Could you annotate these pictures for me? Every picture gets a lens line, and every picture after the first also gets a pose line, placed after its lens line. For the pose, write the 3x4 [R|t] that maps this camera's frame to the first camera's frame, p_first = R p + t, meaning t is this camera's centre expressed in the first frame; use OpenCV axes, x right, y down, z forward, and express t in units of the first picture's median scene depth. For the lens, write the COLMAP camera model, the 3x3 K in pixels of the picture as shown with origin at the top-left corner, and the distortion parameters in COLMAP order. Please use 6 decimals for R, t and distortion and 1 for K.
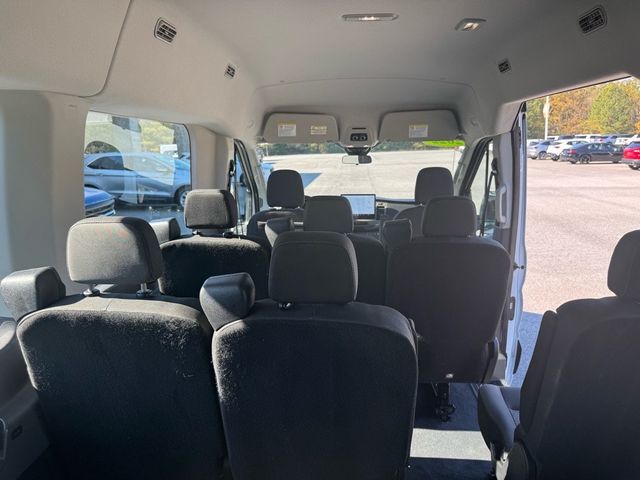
lens RADIAL K [[454.4, 0, 316.5], [0, 454.4, 243.2], [0, 0, 1]] dist [0.056274, -0.079060]
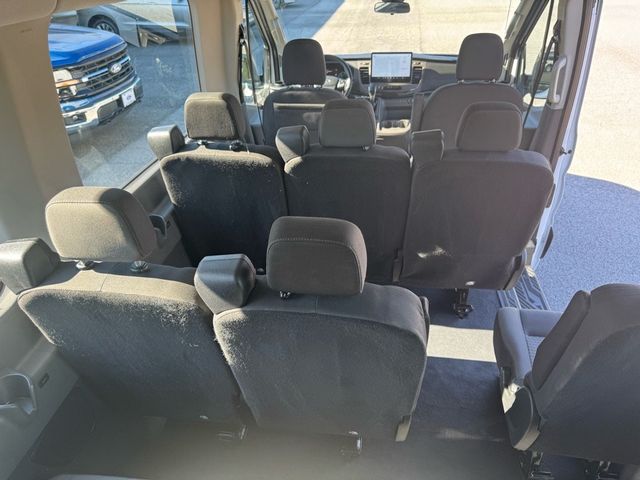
lens RADIAL K [[454.4, 0, 320.3], [0, 454.4, 241.0], [0, 0, 1]] dist [0.056274, -0.079060]
pose [[0.997790, 0.011094, -0.065506, 0.034420], [0.013215, 0.933122, 0.359317, -0.169216], [0.065111, -0.359389, 0.930914, 0.104558]]
